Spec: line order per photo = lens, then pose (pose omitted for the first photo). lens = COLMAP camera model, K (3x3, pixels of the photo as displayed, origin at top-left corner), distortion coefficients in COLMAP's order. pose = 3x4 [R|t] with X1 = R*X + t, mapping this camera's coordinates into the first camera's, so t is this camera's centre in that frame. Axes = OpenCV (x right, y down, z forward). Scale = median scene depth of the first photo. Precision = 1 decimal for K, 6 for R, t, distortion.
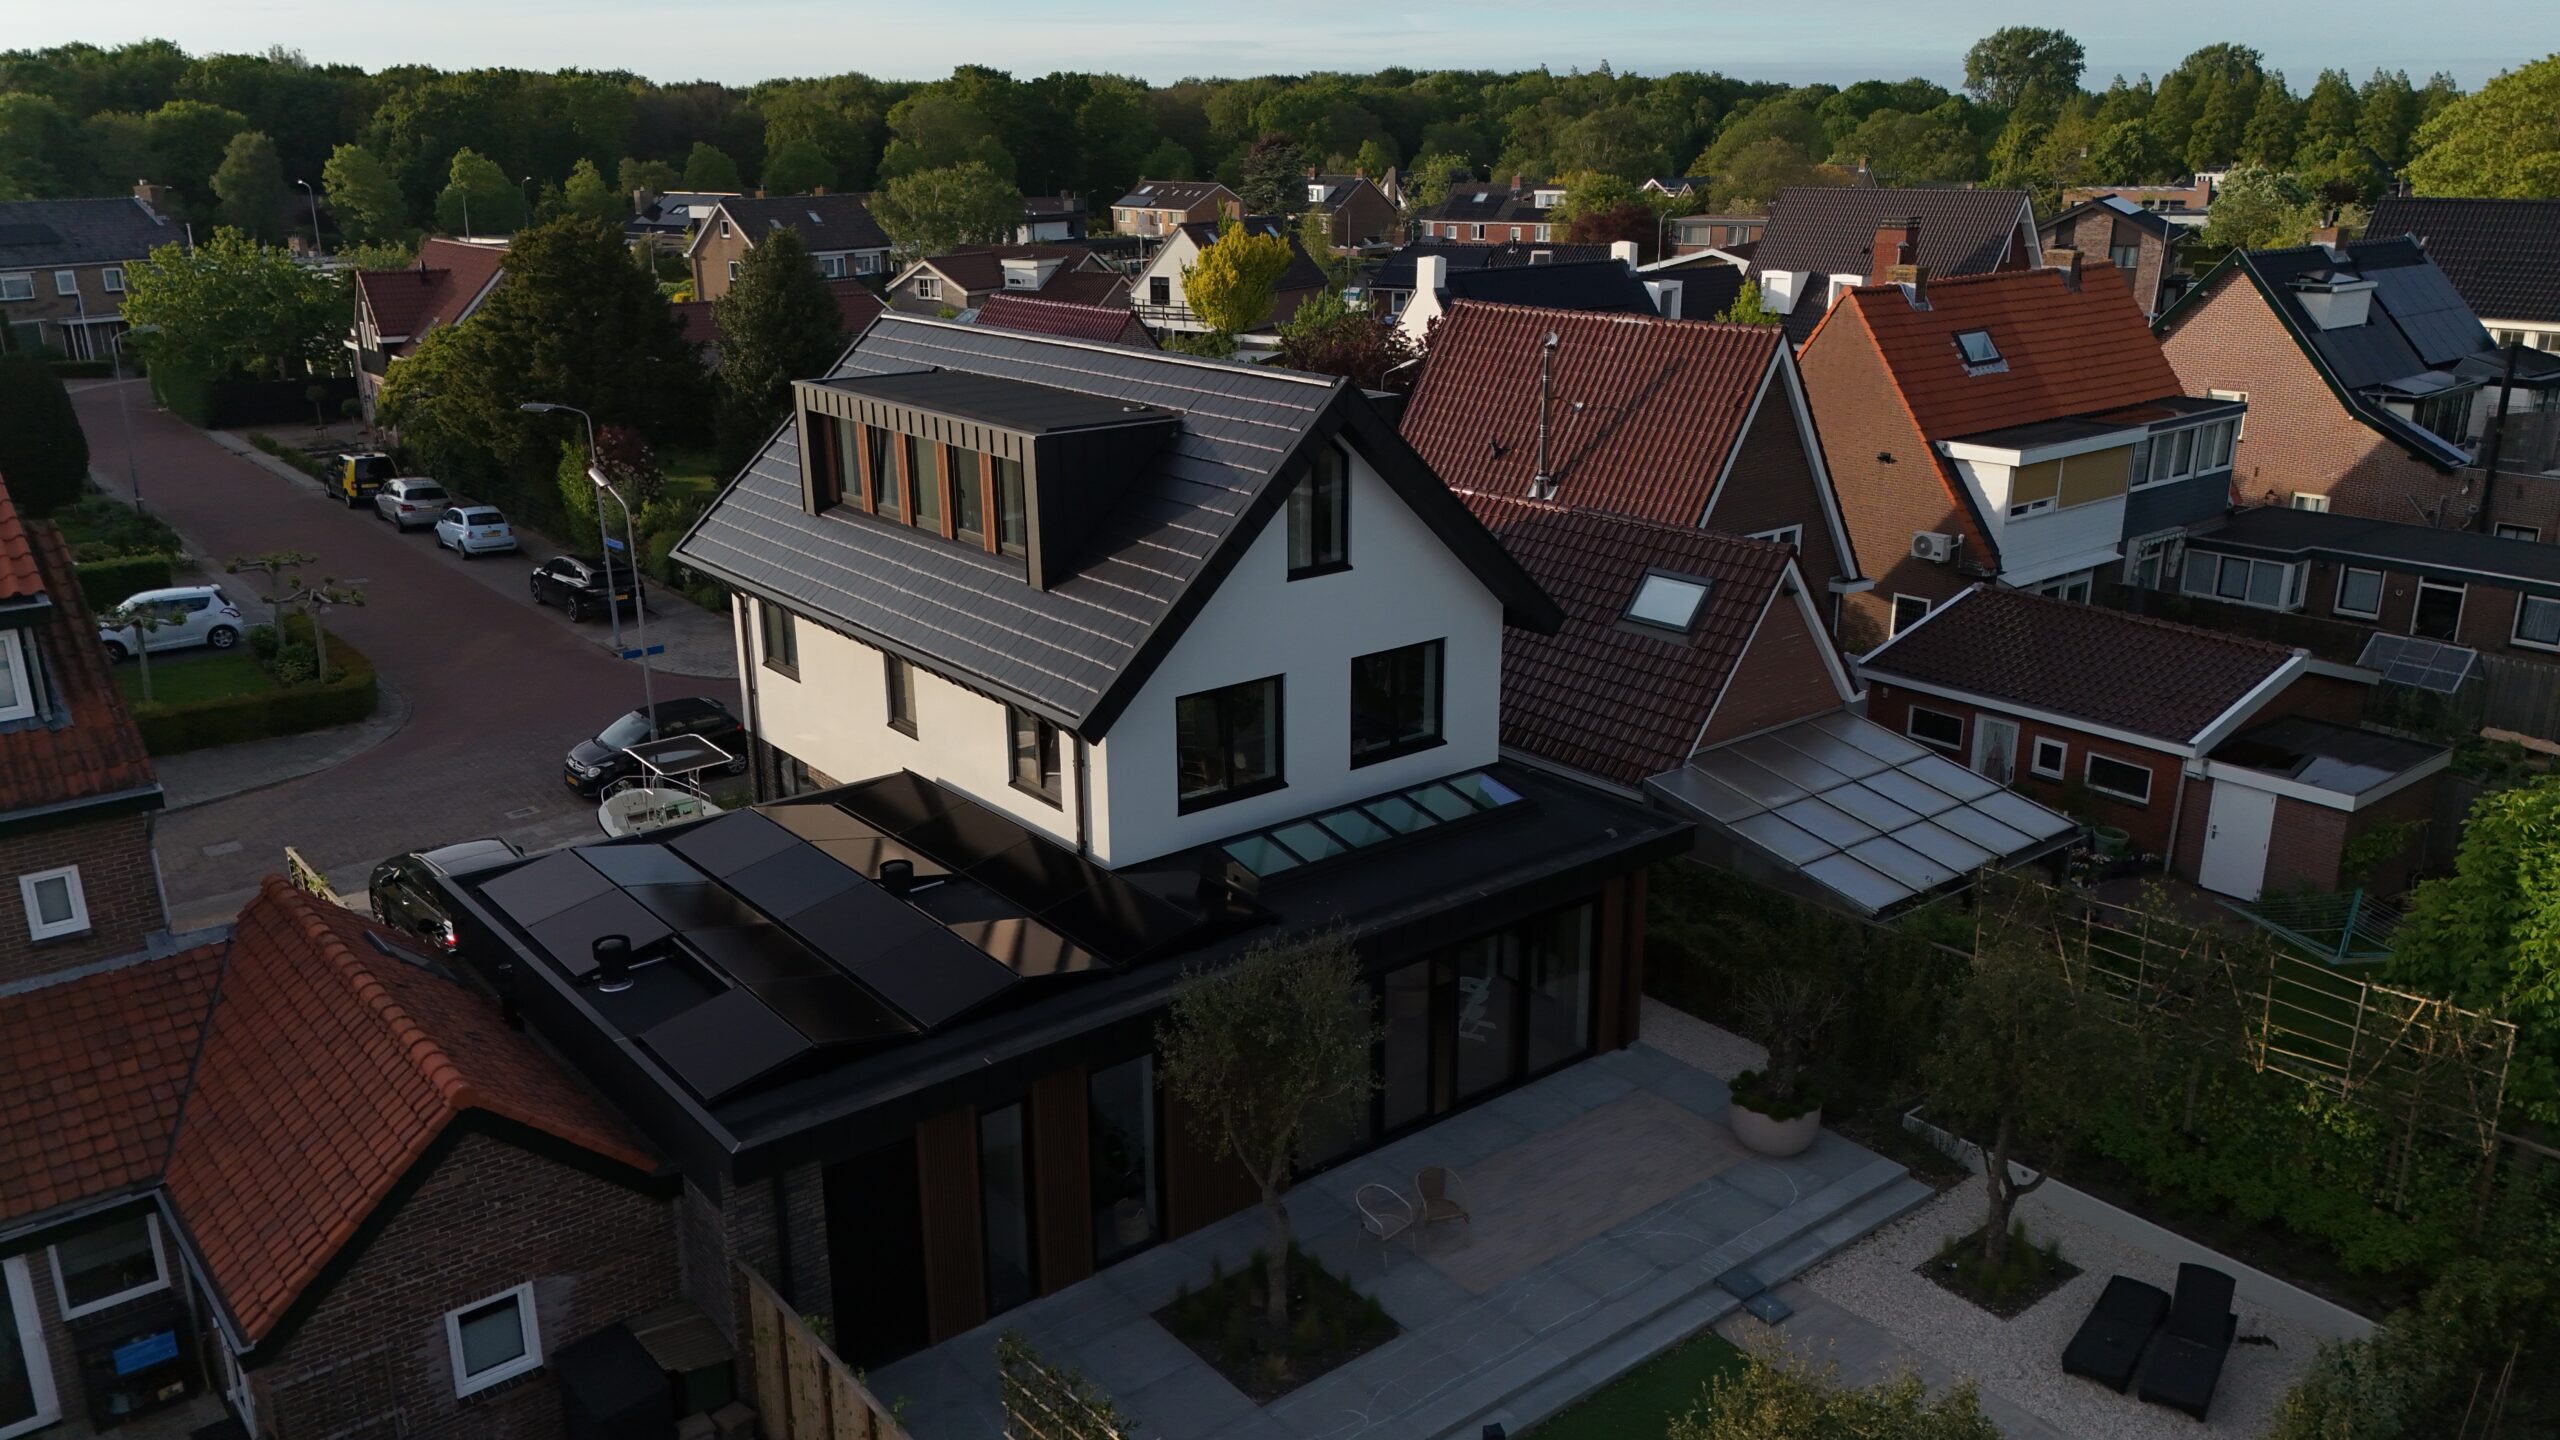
lens RADIAL K [[1888.9, 0, 1285.3], [0, 1888.9, 726.8], [0, 0, 1]] dist [0.056435, -0.040324]
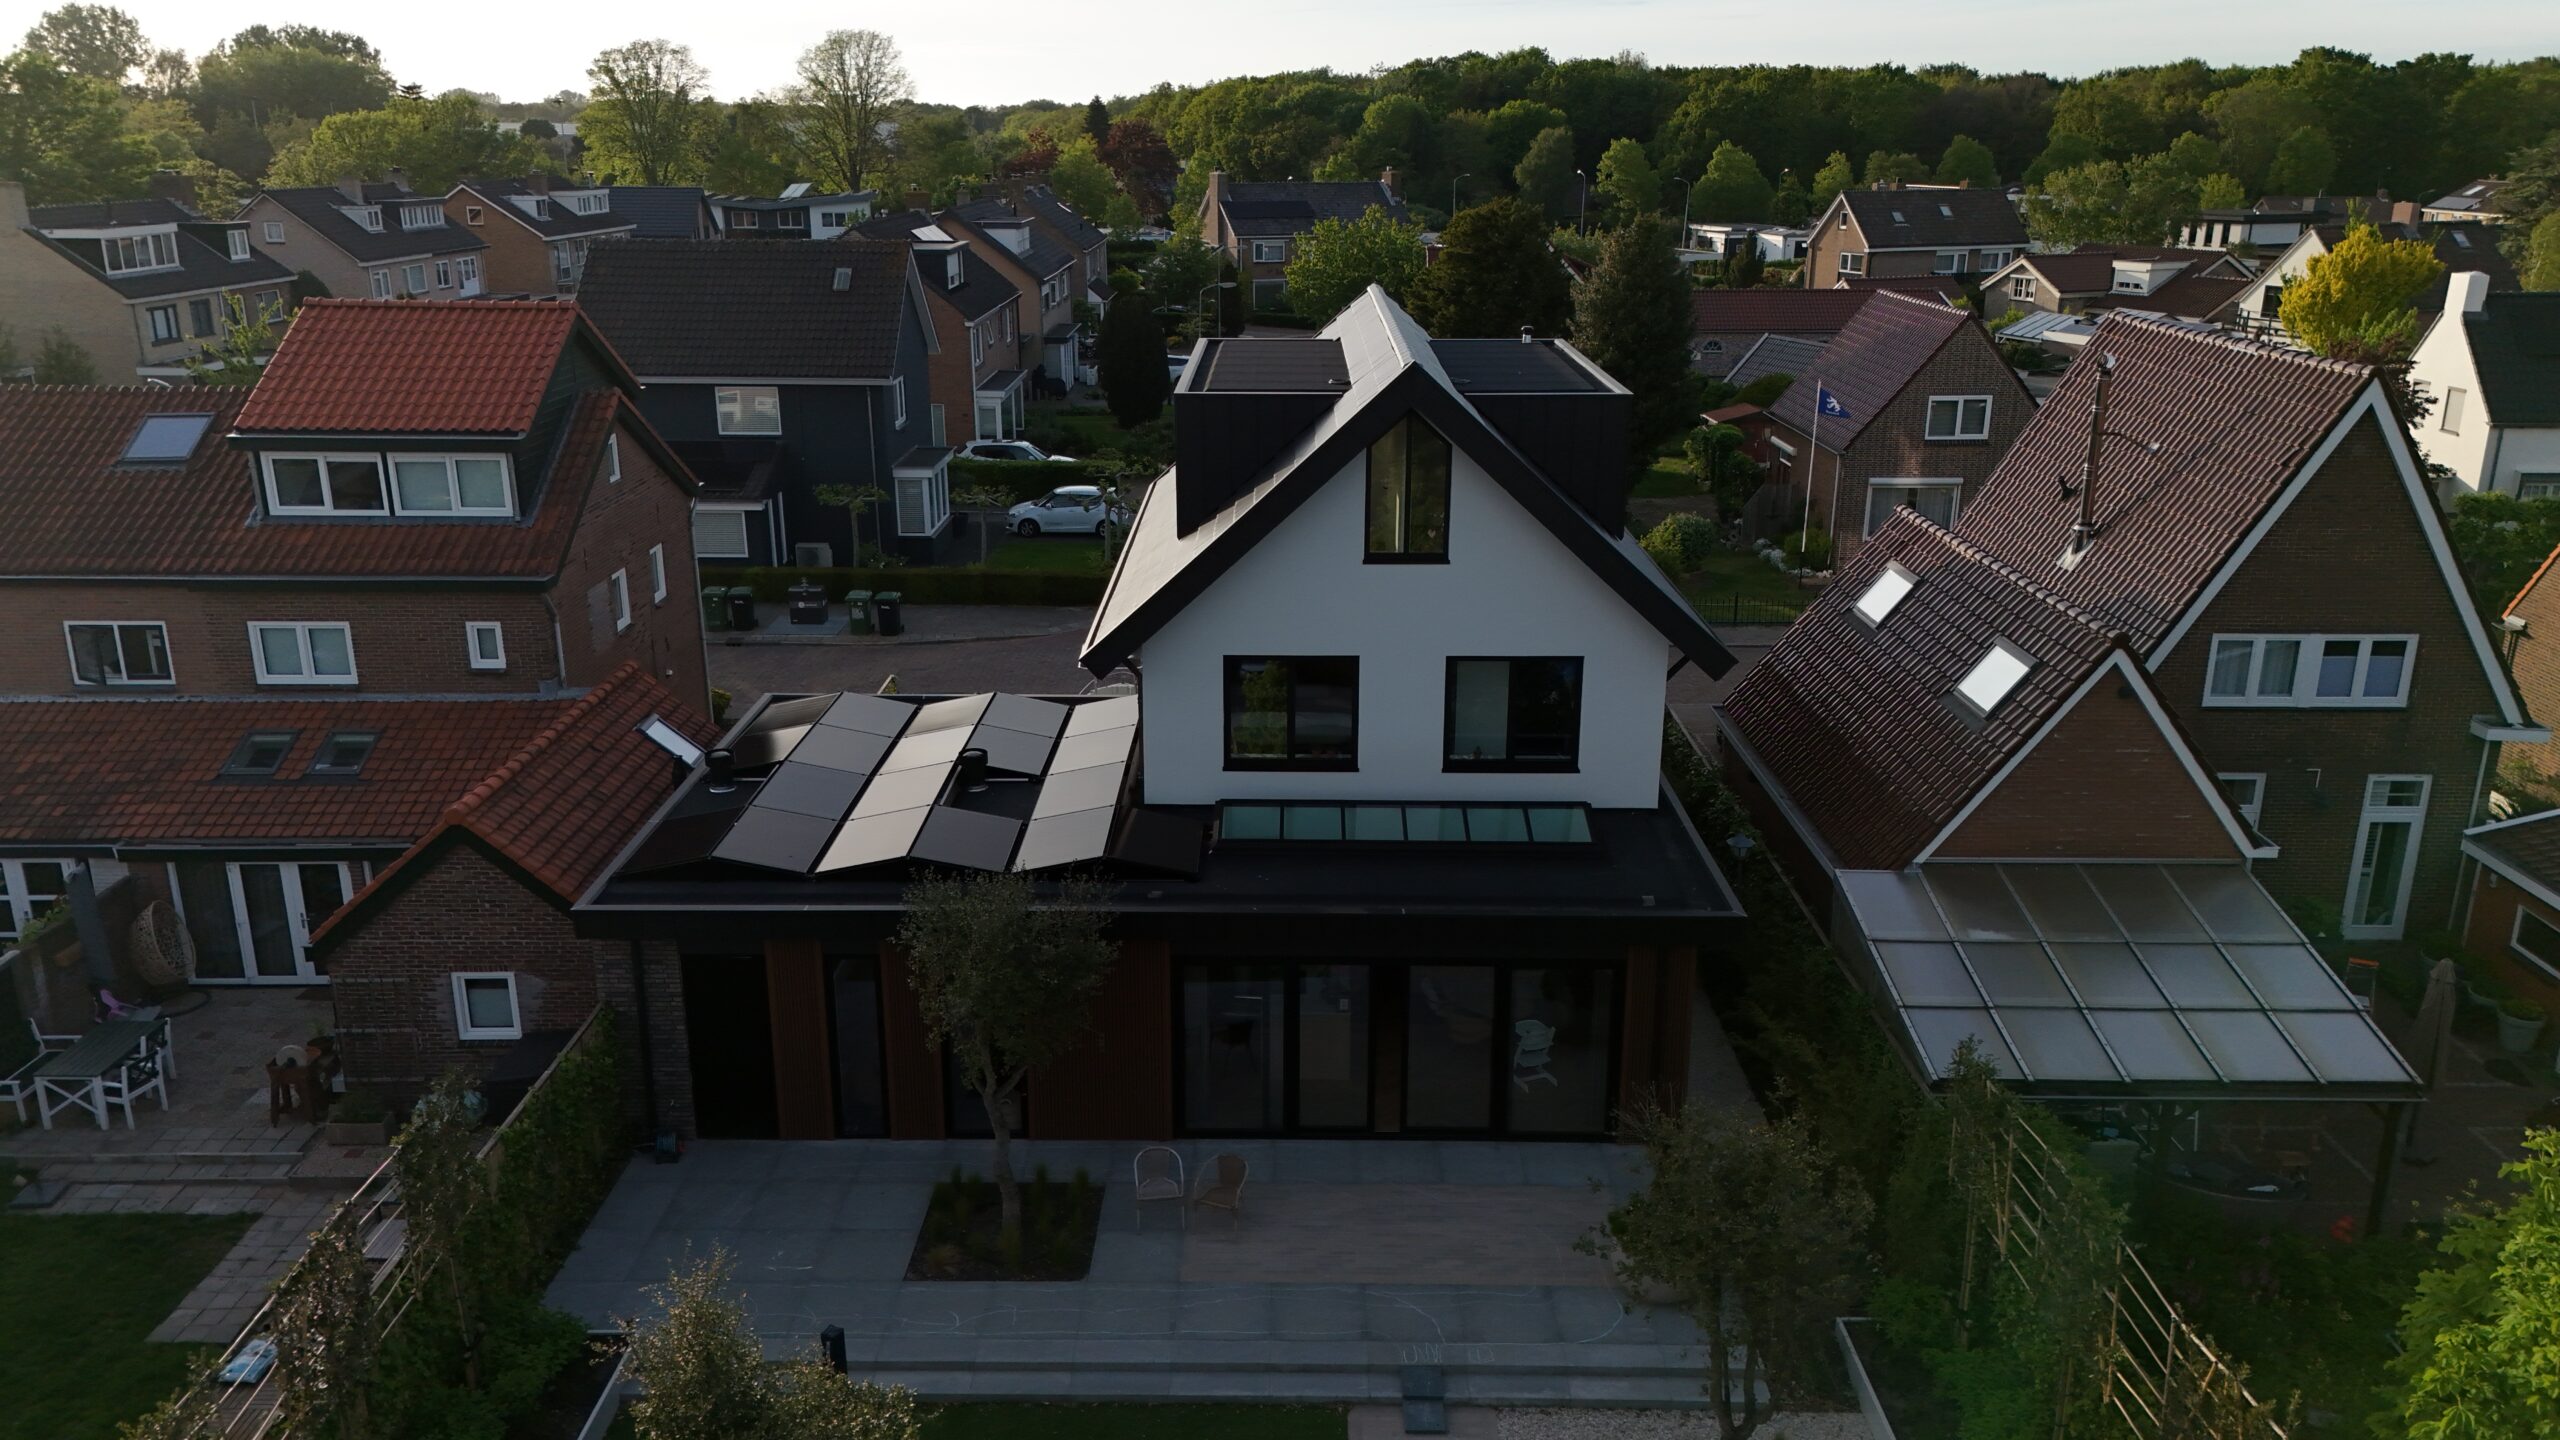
lens RADIAL K [[1888.9, 0, 1278.1], [0, 1888.9, 726.8], [0, 0, 1]] dist [0.056435, -0.040324]
pose [[0.775013, 0.197108, -0.600420, 0.254149], [-0.195776, 0.978257, 0.068440, -0.023022], [0.600855, 0.064506, 0.796751, 0.083918]]
